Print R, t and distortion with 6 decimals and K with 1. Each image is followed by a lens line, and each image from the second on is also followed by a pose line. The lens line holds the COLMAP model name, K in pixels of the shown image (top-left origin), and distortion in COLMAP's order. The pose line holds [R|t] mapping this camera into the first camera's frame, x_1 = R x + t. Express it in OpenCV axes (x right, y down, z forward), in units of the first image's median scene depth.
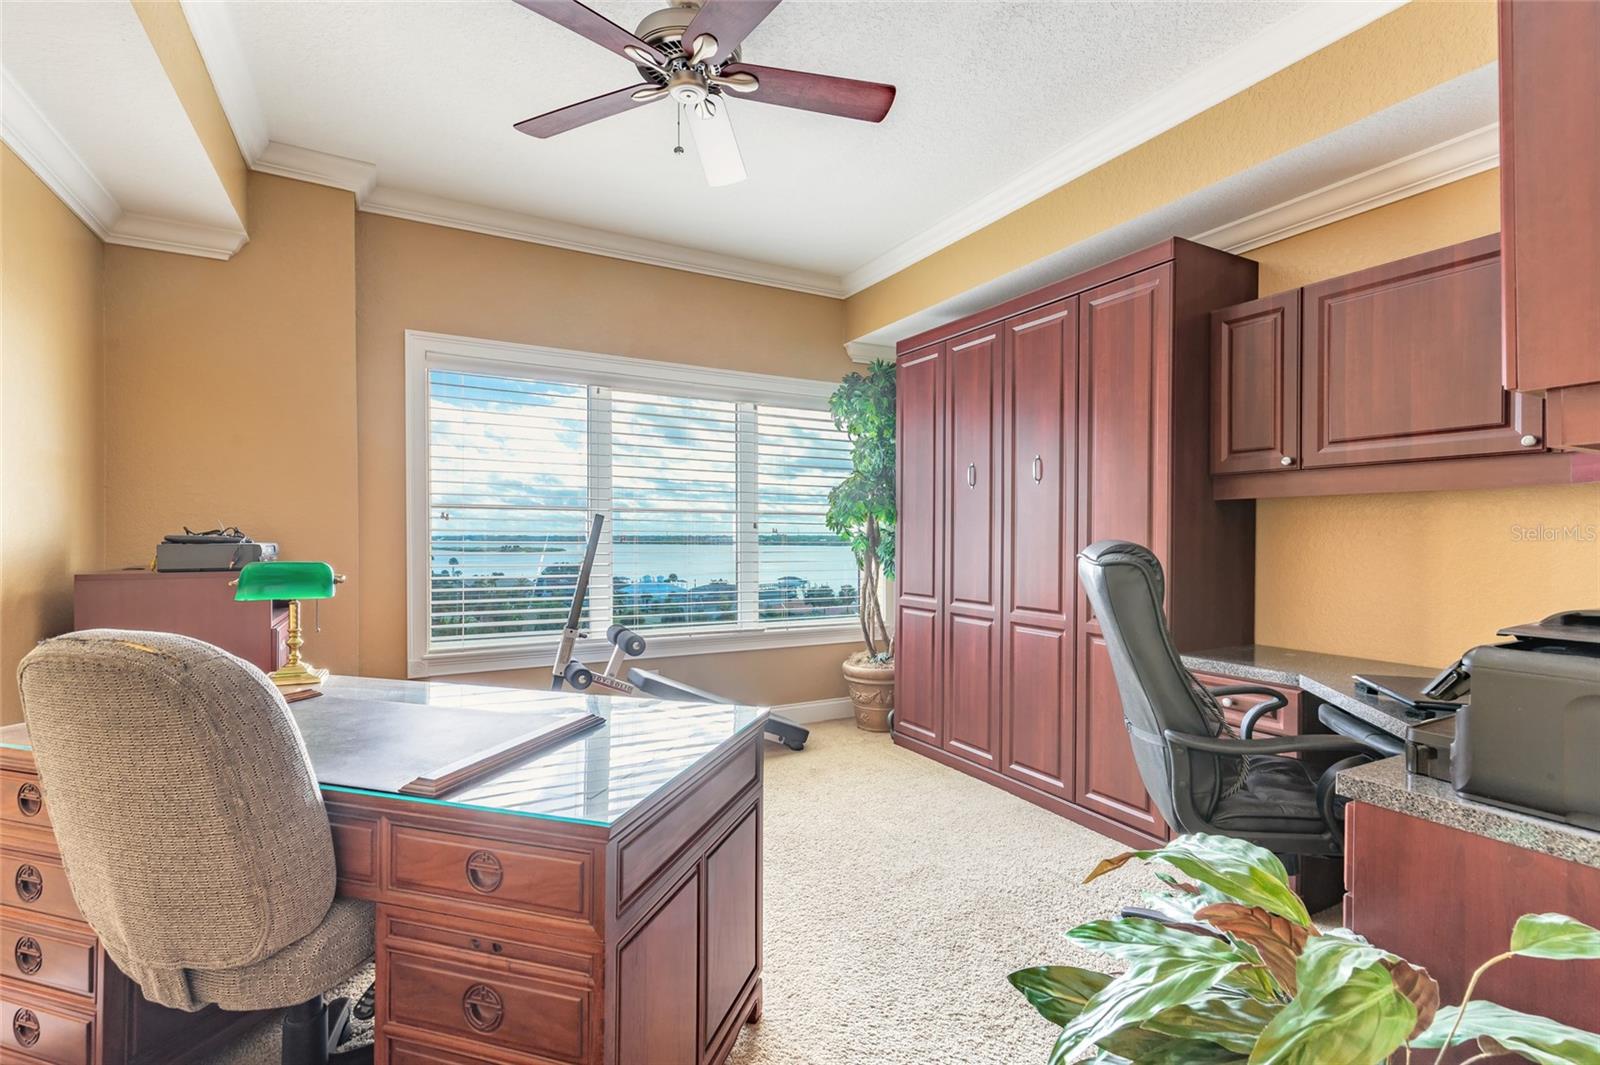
lens RADIAL K [[722.5, 0, 792.3], [0, 722.5, 537.6], [0, 0, 1]] dist [0.001647, 0.001256]
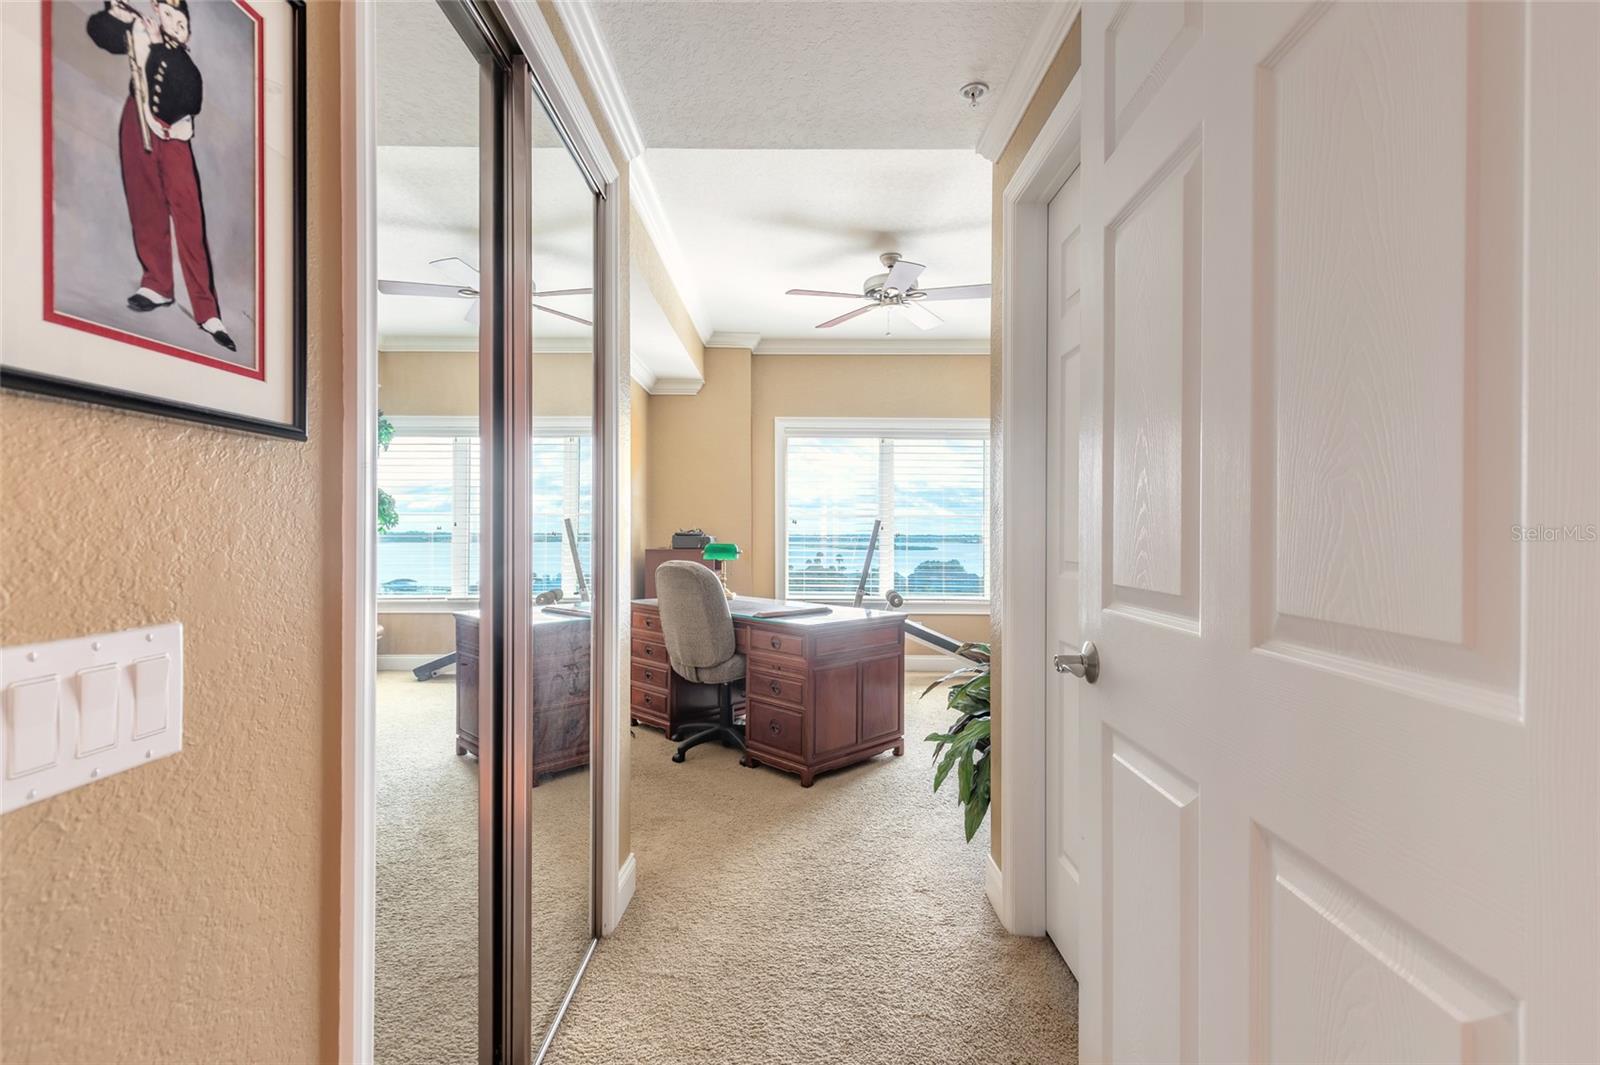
lens RADIAL K [[722.5, 0, 801.8], [0, 722.5, 534.9], [0, 0, 1]] dist [0.001647, 0.001256]
pose [[0.882220, 0.002928, -0.470829, 0.525956], [-0.004422, 0.999988, -0.002068, 0.006824], [0.470817, 0.003906, 0.882222, -0.780431]]
